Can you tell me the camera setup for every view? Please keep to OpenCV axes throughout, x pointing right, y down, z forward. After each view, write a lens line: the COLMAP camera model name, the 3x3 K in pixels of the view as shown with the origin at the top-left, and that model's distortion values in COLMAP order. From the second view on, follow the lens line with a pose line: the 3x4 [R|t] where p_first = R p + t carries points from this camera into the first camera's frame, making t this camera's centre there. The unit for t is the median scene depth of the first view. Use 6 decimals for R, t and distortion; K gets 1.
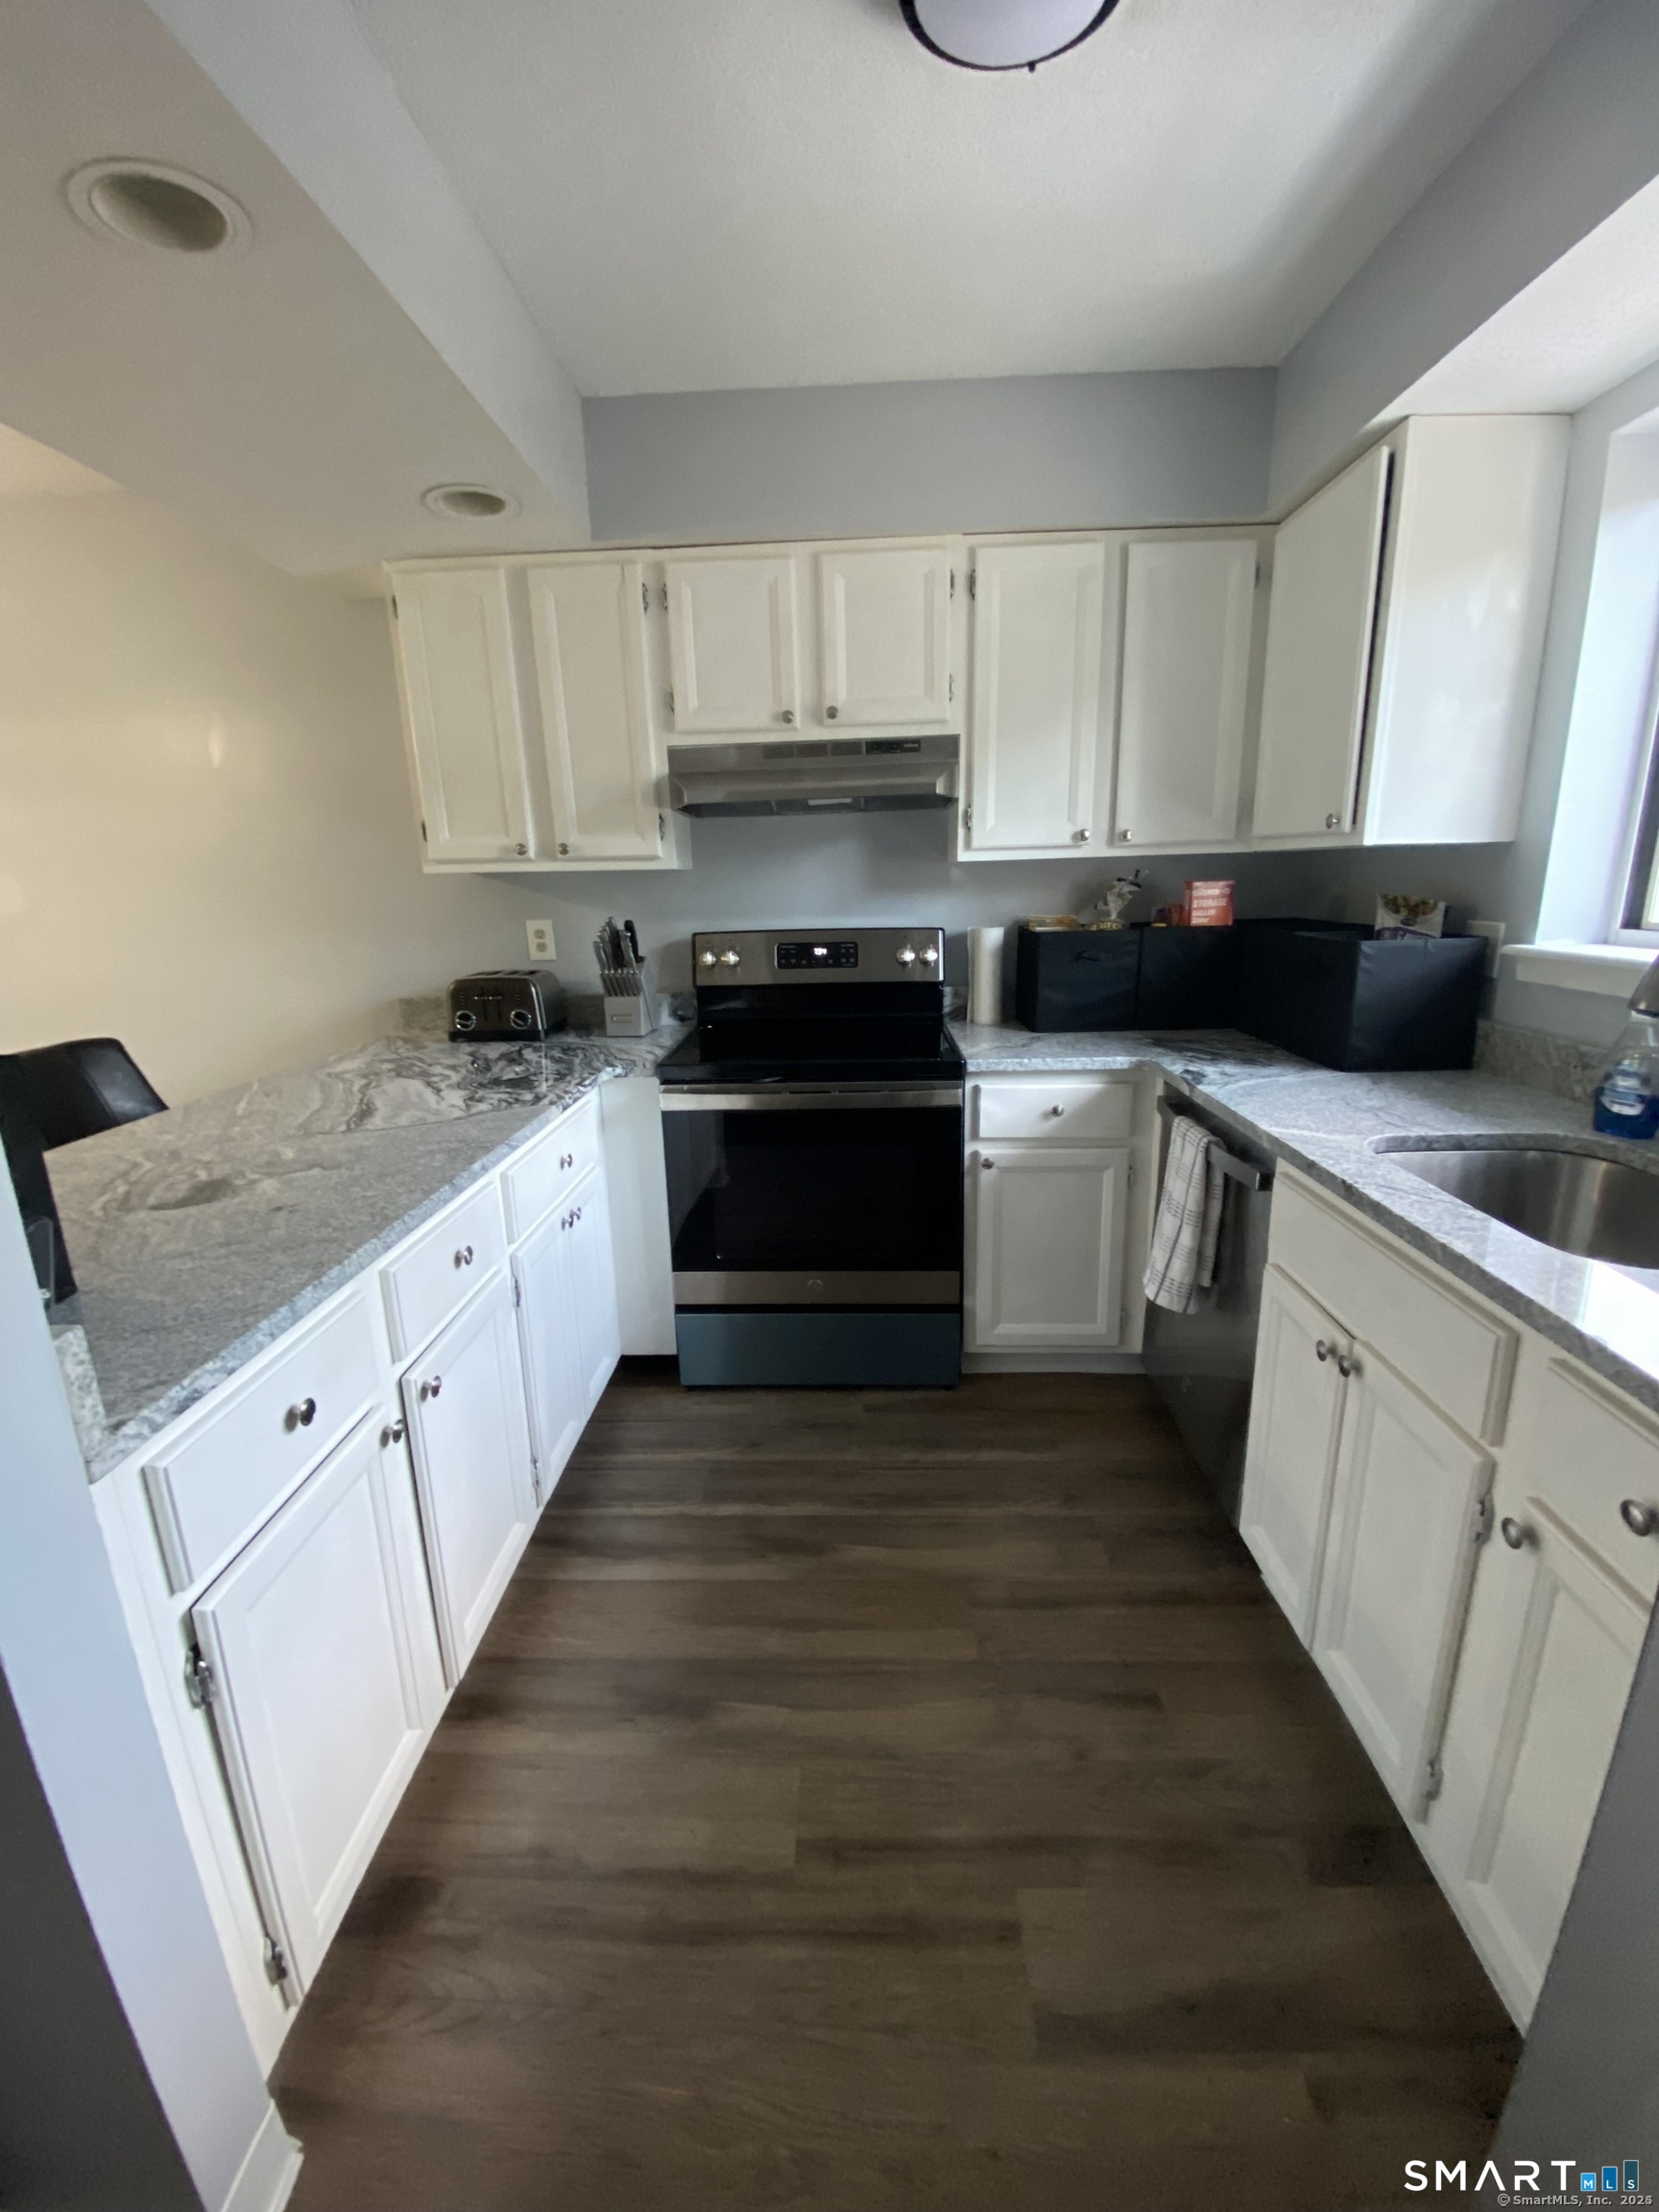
lens RADIAL K [[891.4, 0, 832.3], [0, 891.4, 1096.8], [0, 0, 1]] dist [0.018031, -0.022040]
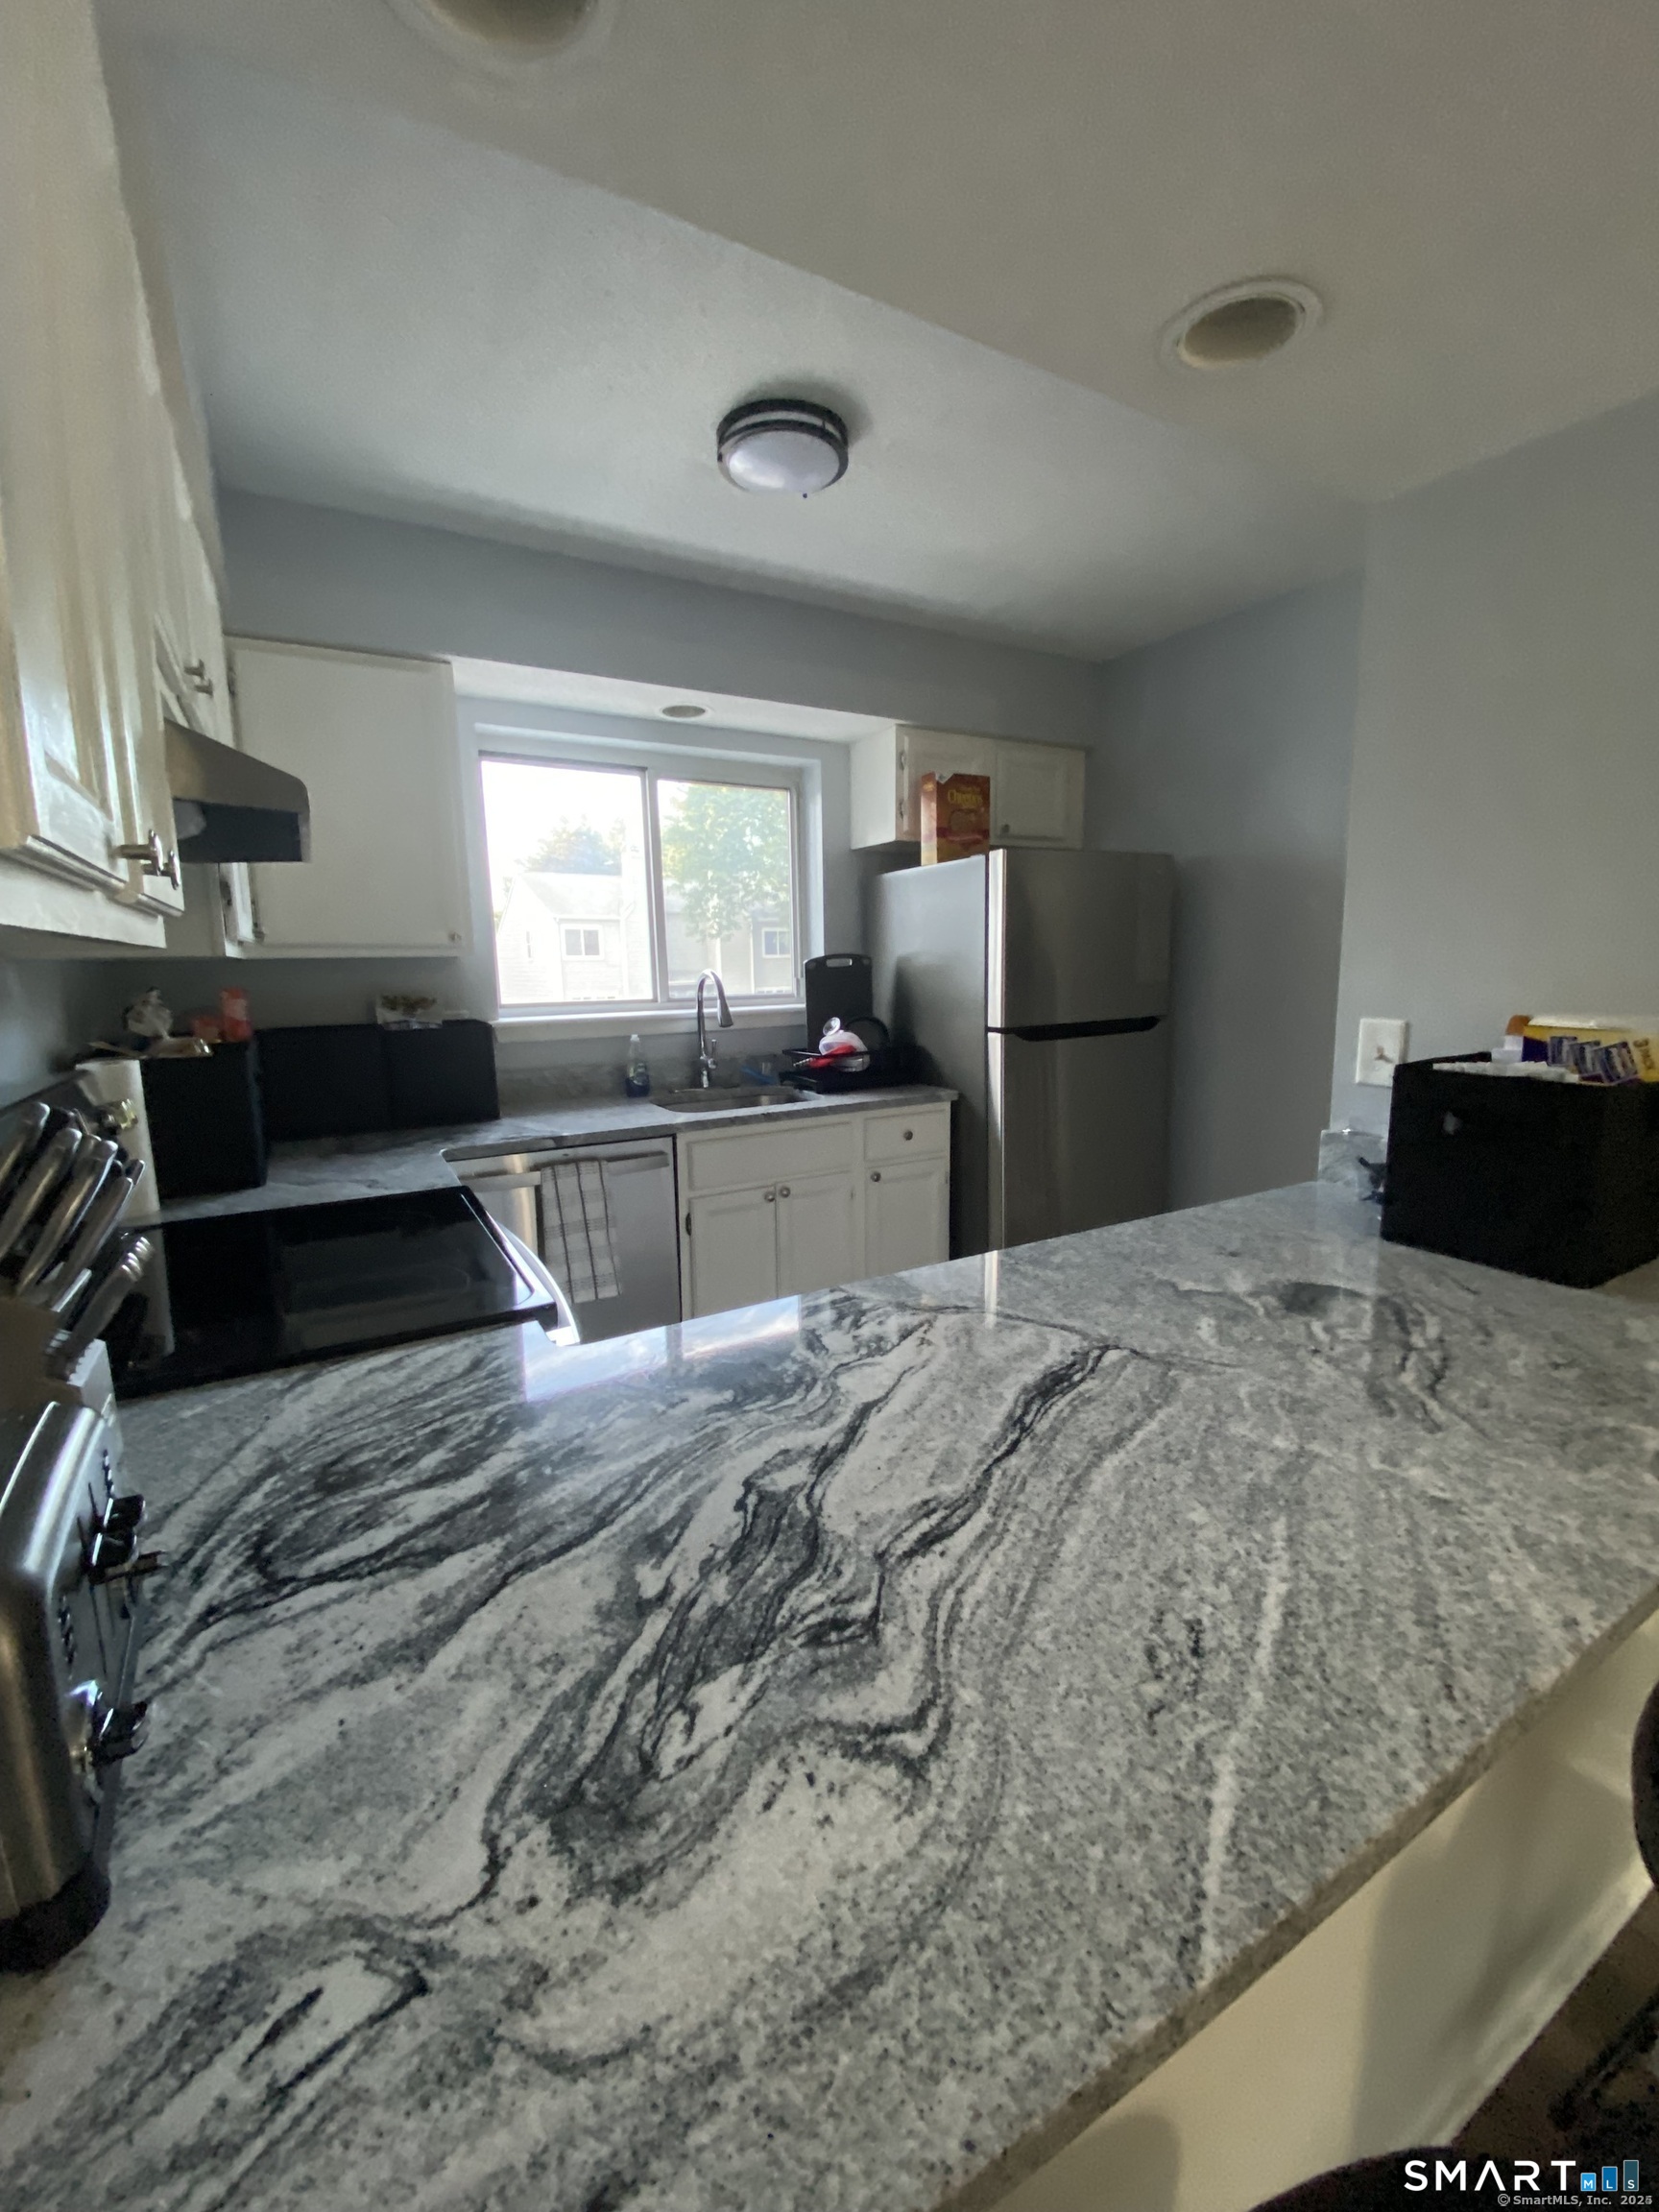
lens RADIAL K [[891.4, 0, 832.3], [0, 891.4, 1096.8], [0, 0, 1]] dist [0.018031, -0.022040]
pose [[-0.533171, -0.097402, 0.840382, -0.717136], [0.237706, 0.936086, 0.259304, -0.250753], [-0.811927, 0.338018, -0.475940, 1.058939]]
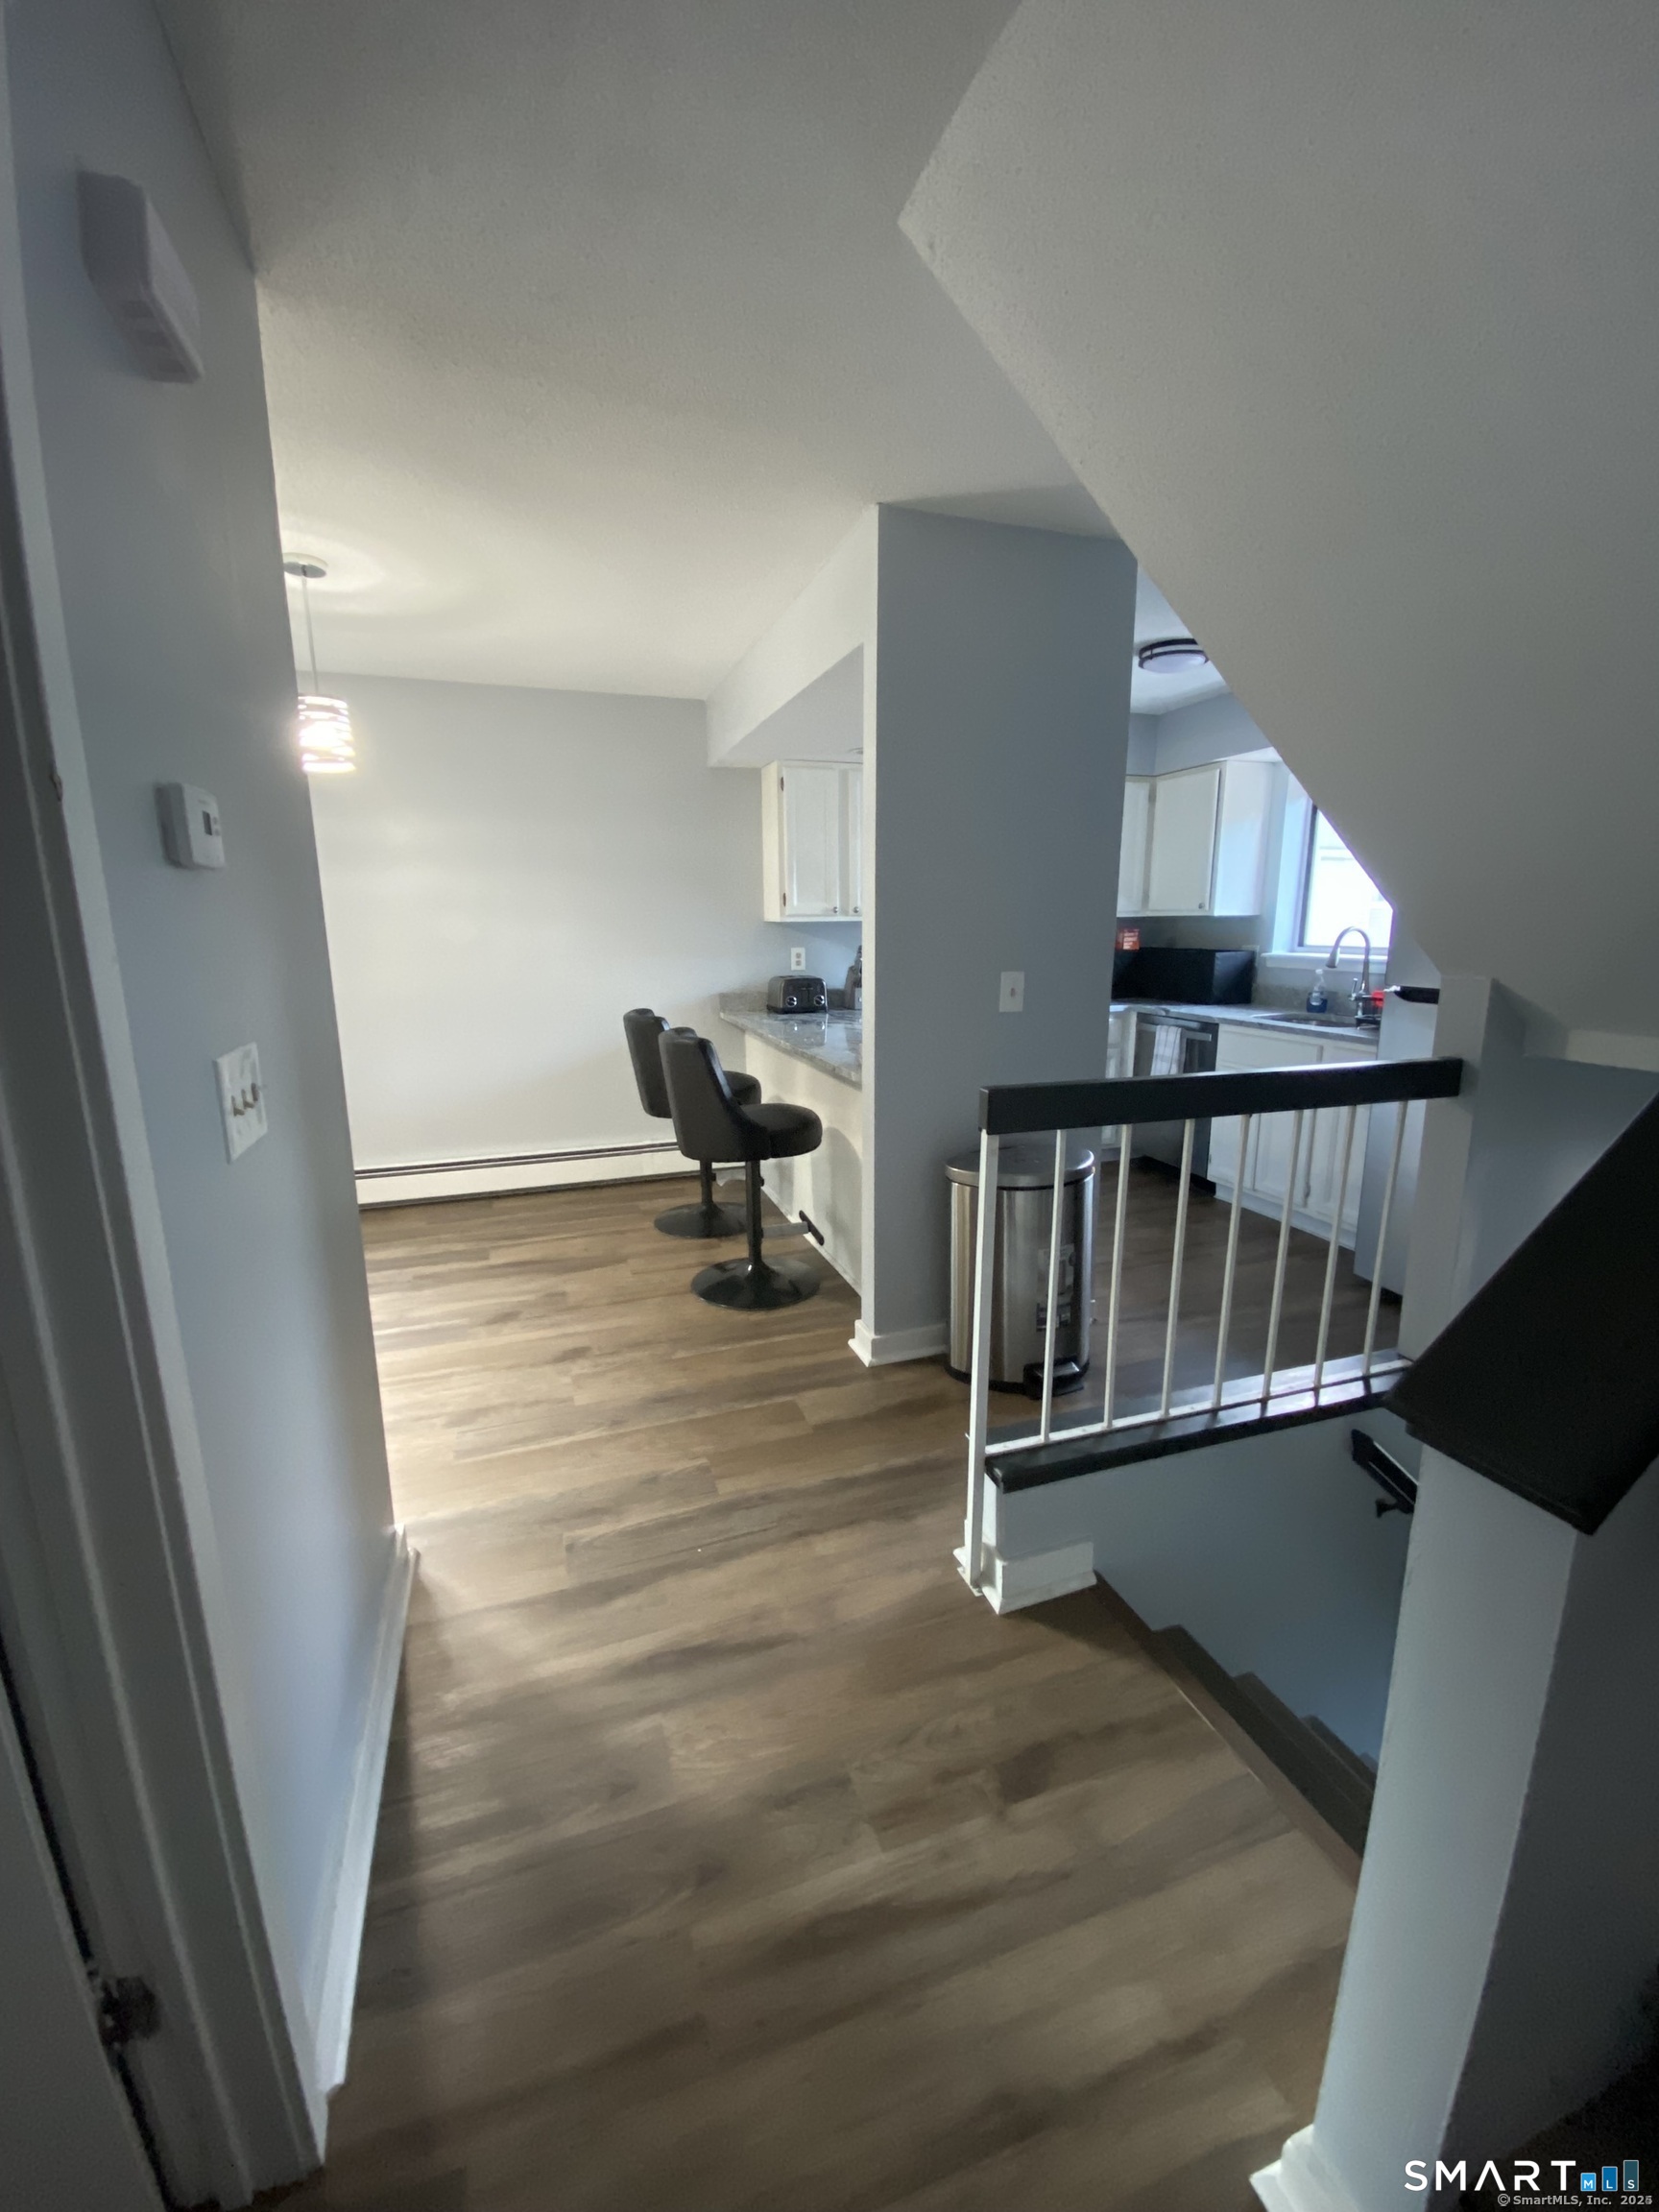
lens RADIAL K [[877.7, 0, 823.6], [0, 877.7, 1113.5], [0, 0, 1]] dist [0.052067, -0.000026]
pose [[0.927548, -0.063900, 0.368201, -1.196488], [0.075314, 0.997020, -0.016695, 0.205482], [-0.366037, 0.043216, 0.929596, -0.788636]]
